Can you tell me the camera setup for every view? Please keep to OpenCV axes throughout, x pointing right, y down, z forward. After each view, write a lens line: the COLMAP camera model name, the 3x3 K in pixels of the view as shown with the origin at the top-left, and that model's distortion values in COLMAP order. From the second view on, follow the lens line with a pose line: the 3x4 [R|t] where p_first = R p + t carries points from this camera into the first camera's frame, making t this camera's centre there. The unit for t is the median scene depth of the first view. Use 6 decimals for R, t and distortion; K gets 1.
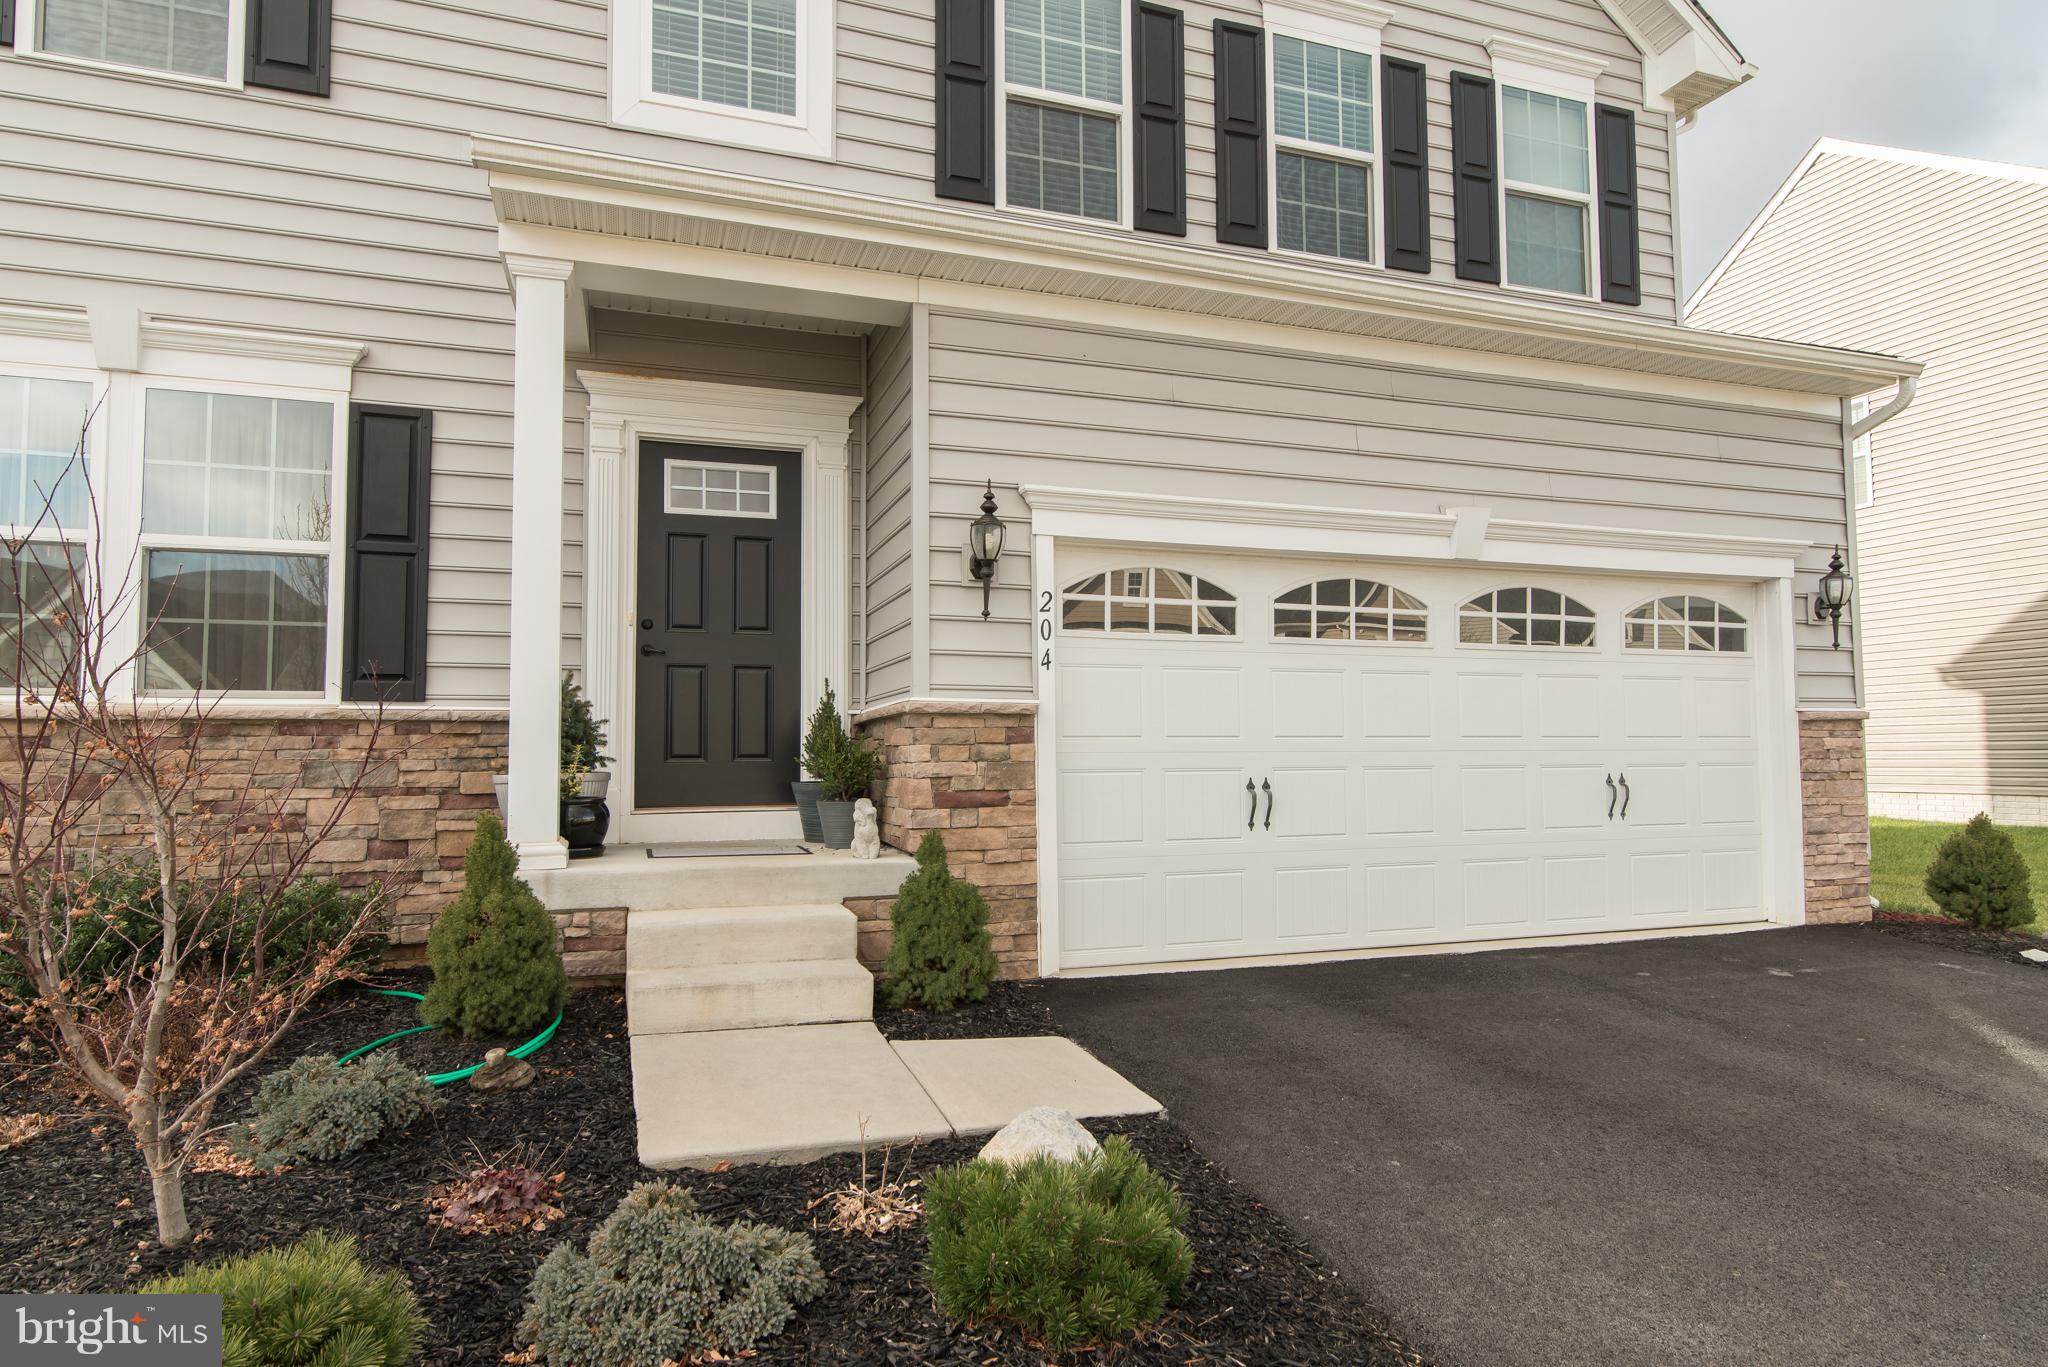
lens RADIAL K [[1164.6, 0, 1029.8], [0, 1164.6, 692.8], [0, 0, 1]] dist [0.003619, 0.000714]
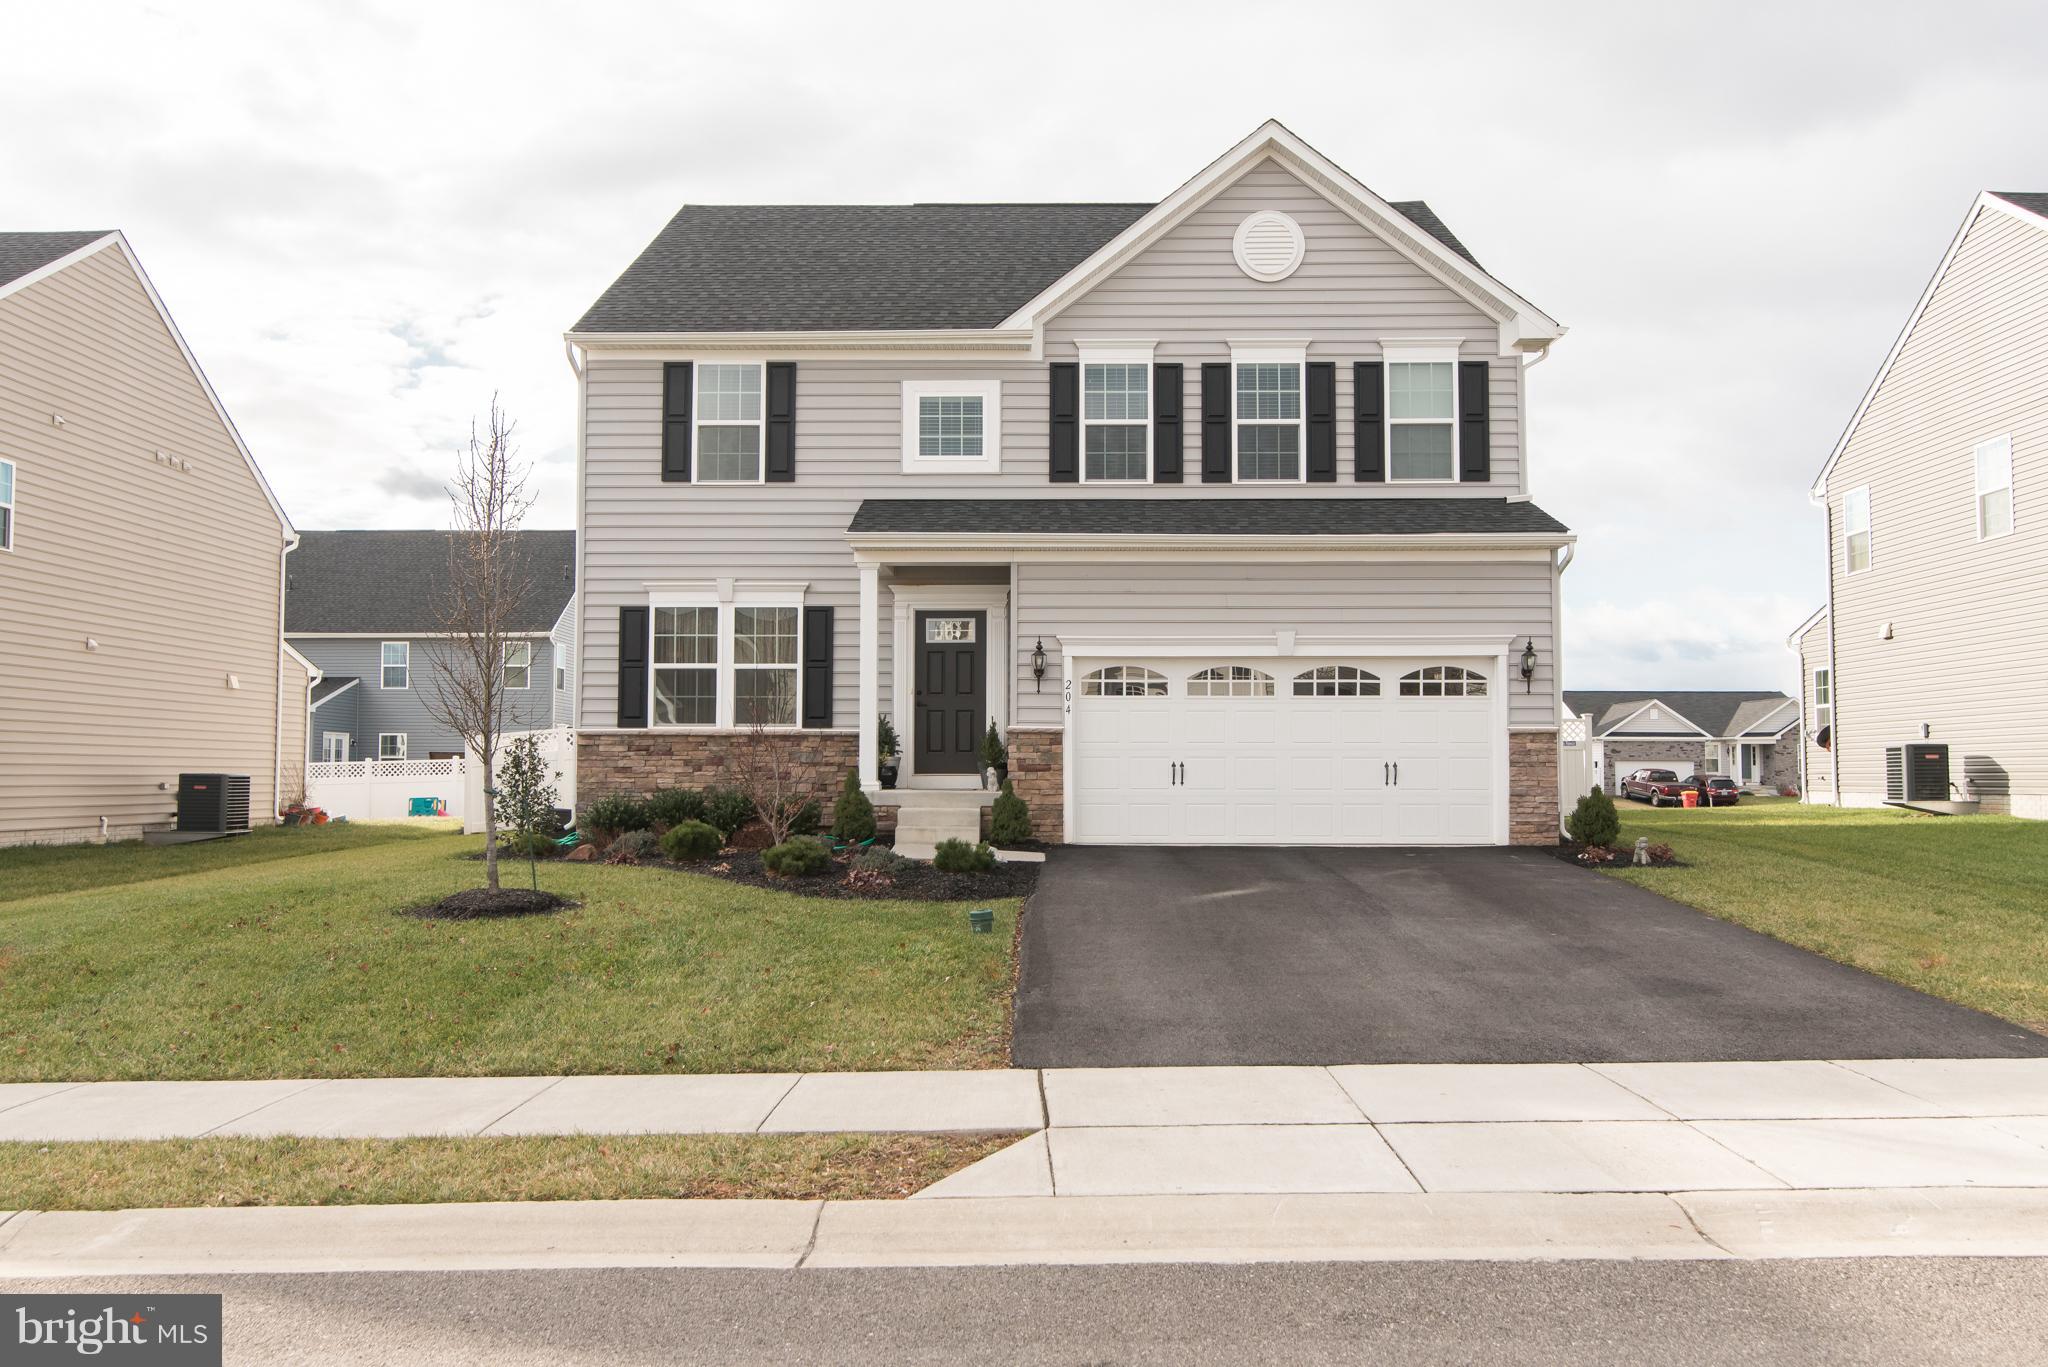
lens RADIAL K [[1515.5, 0, 1029.6], [0, 1515.5, 685.1], [0, 0, 1]] dist [-0.004365, 0.002119]
pose [[0.938518, -0.012470, -0.345004, 0.876399], [0.011929, 0.999922, -0.003691, -0.059131], [0.345023, -0.000651, 0.938594, -1.666962]]
